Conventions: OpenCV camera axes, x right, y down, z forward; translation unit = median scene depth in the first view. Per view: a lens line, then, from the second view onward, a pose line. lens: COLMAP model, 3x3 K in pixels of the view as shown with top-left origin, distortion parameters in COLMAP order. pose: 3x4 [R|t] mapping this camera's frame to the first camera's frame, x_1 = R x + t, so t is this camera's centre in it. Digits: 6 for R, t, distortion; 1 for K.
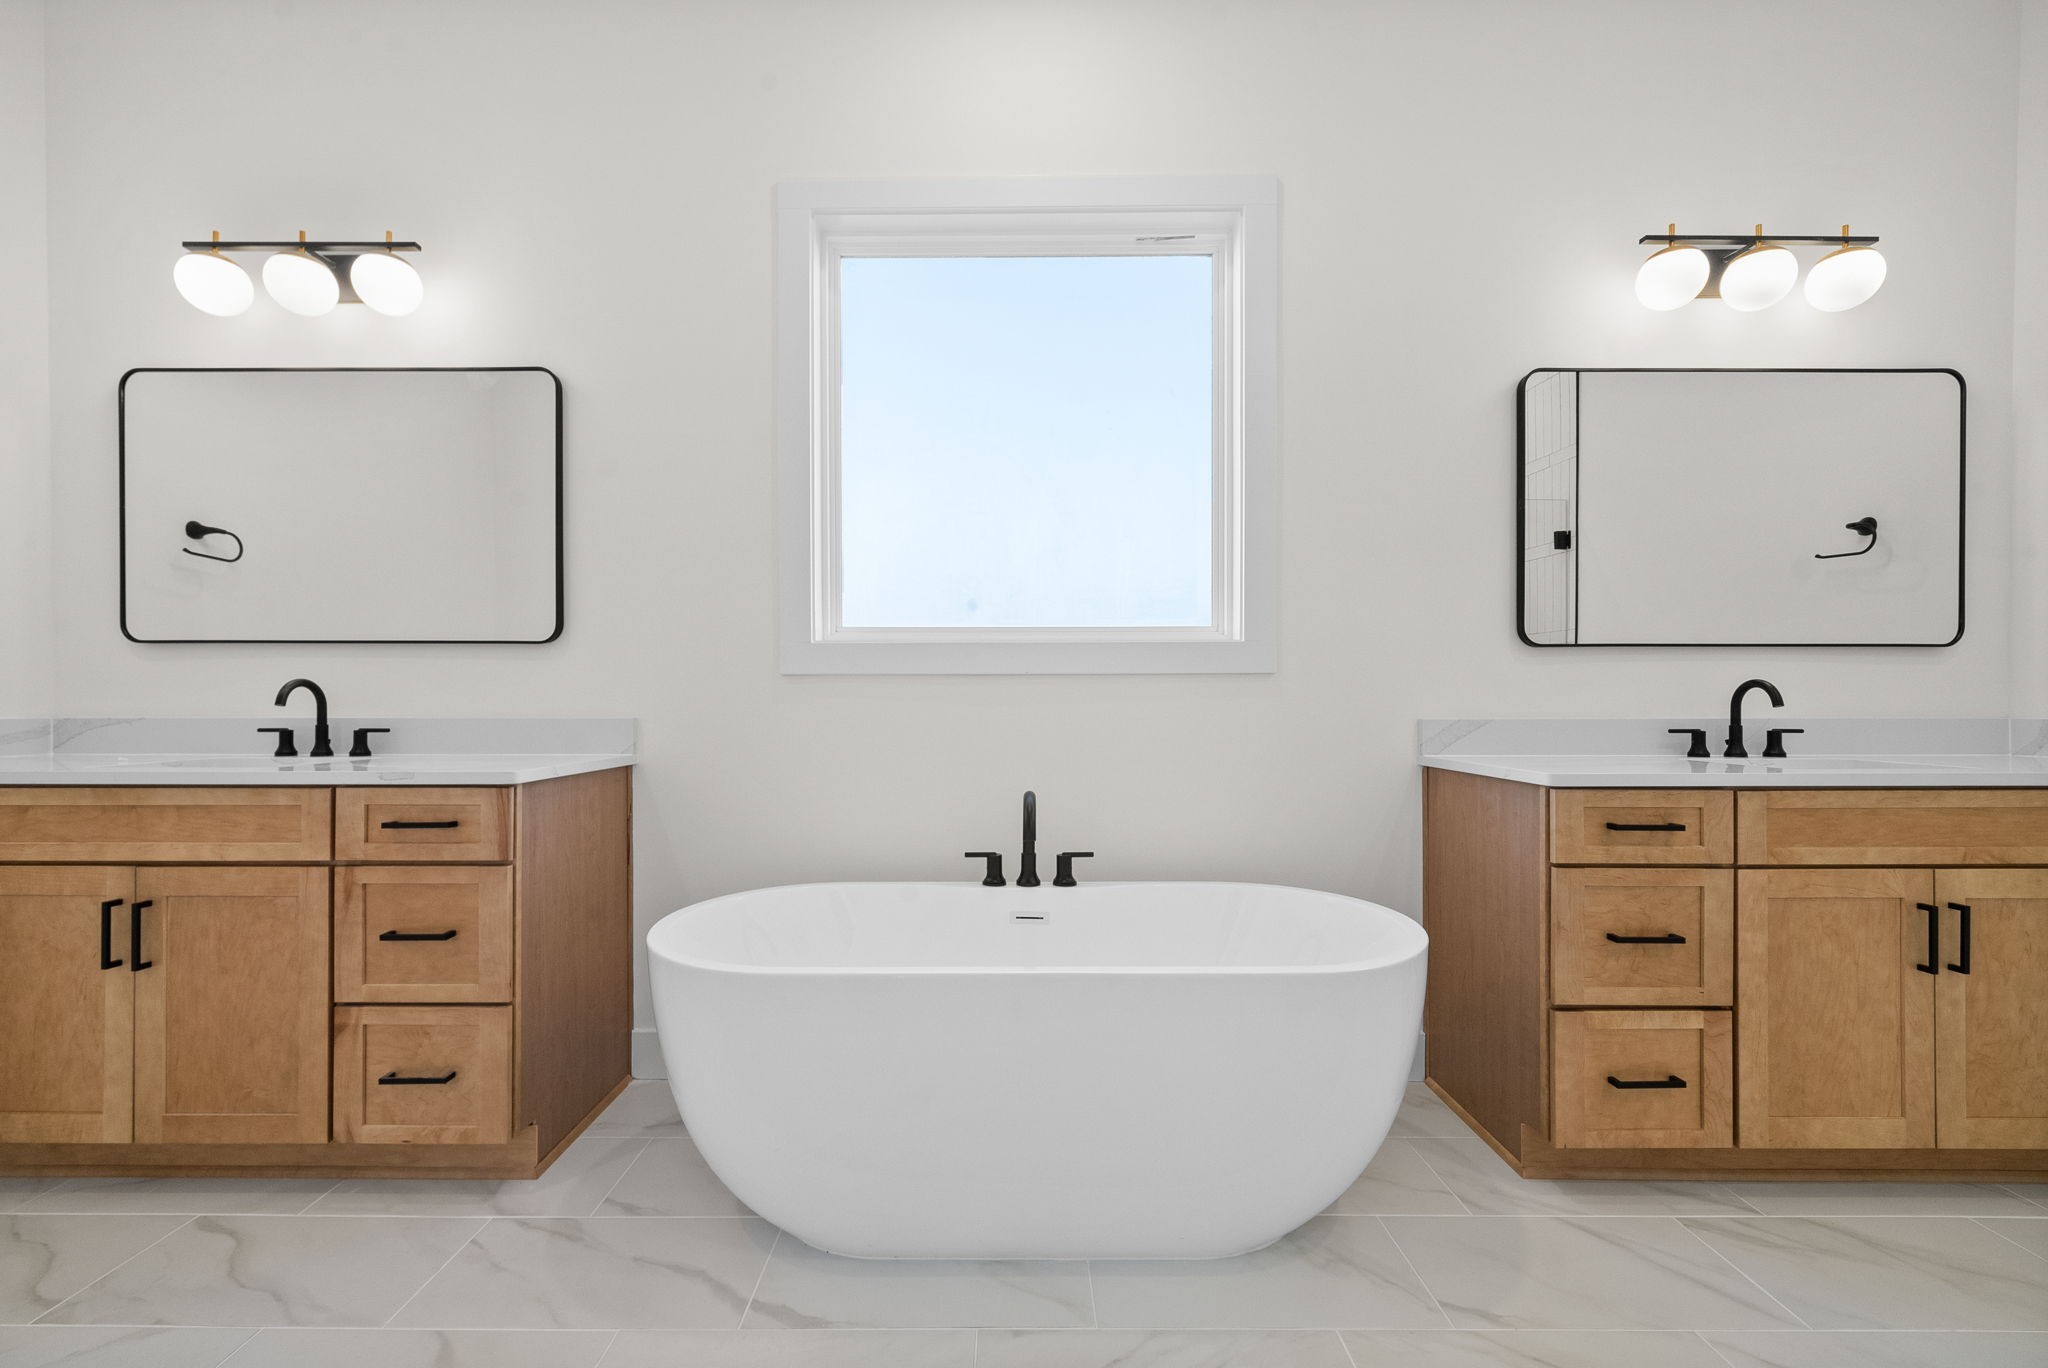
lens RADIAL K [[897.8, 0, 1033.8], [0, 897.8, 696.6], [0, 0, 1]] dist [0.008884, 0.000179]
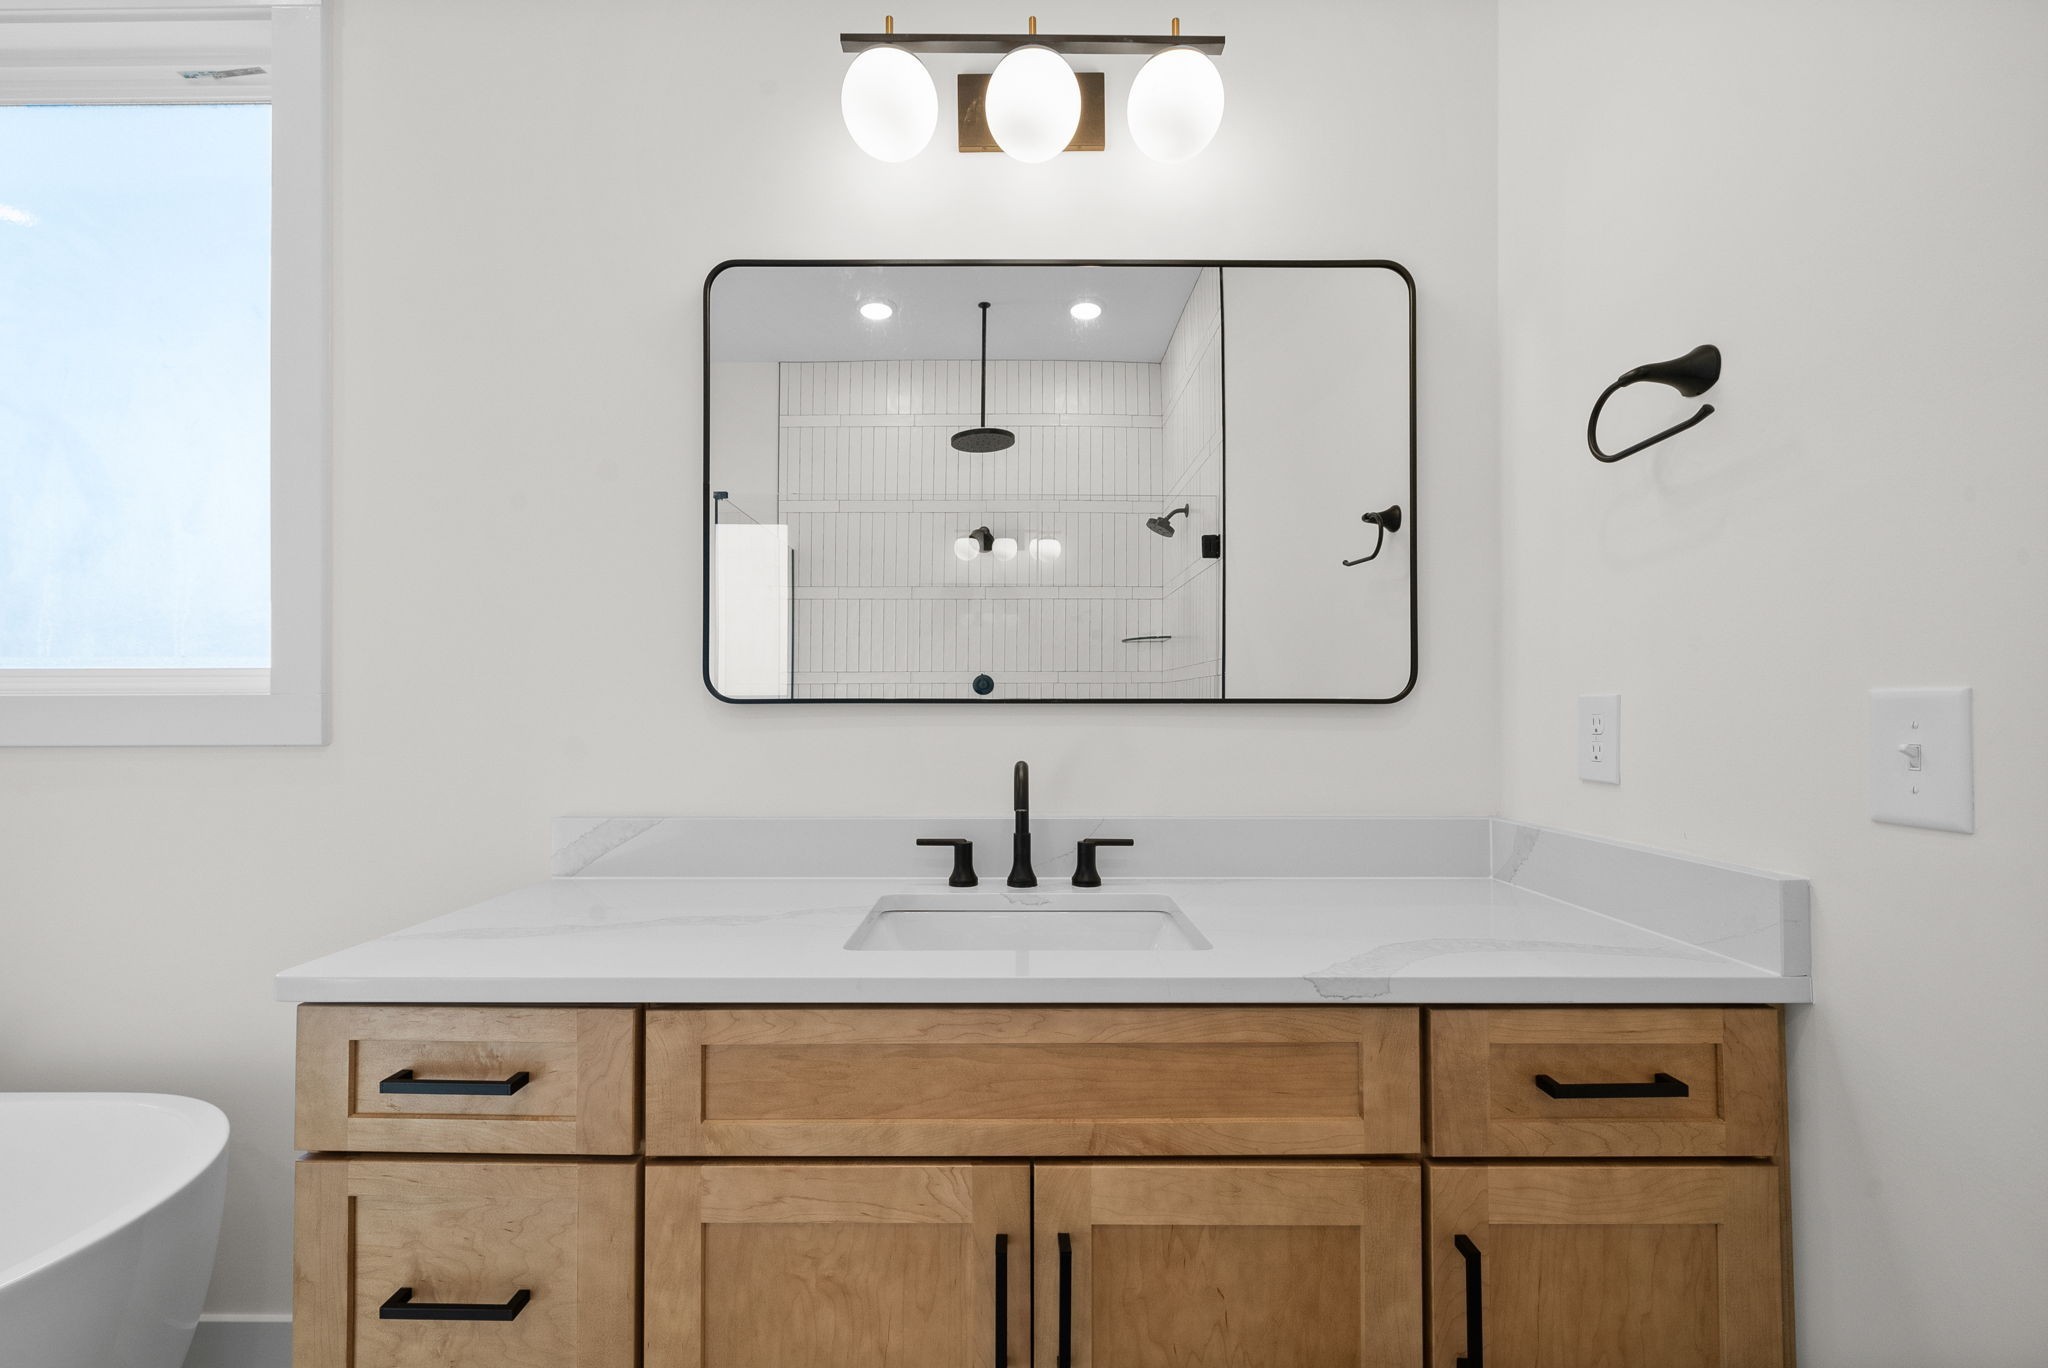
lens RADIAL K [[897.8, 0, 1012.5], [0, 897.8, 698.7], [0, 0, 1]] dist [0.008884, 0.000179]
pose [[0.999797, 0.001018, -0.020134, 0.992386], [-0.001347, 0.999865, -0.016367, -0.062646], [0.020115, 0.016391, 0.999663, 0.491112]]
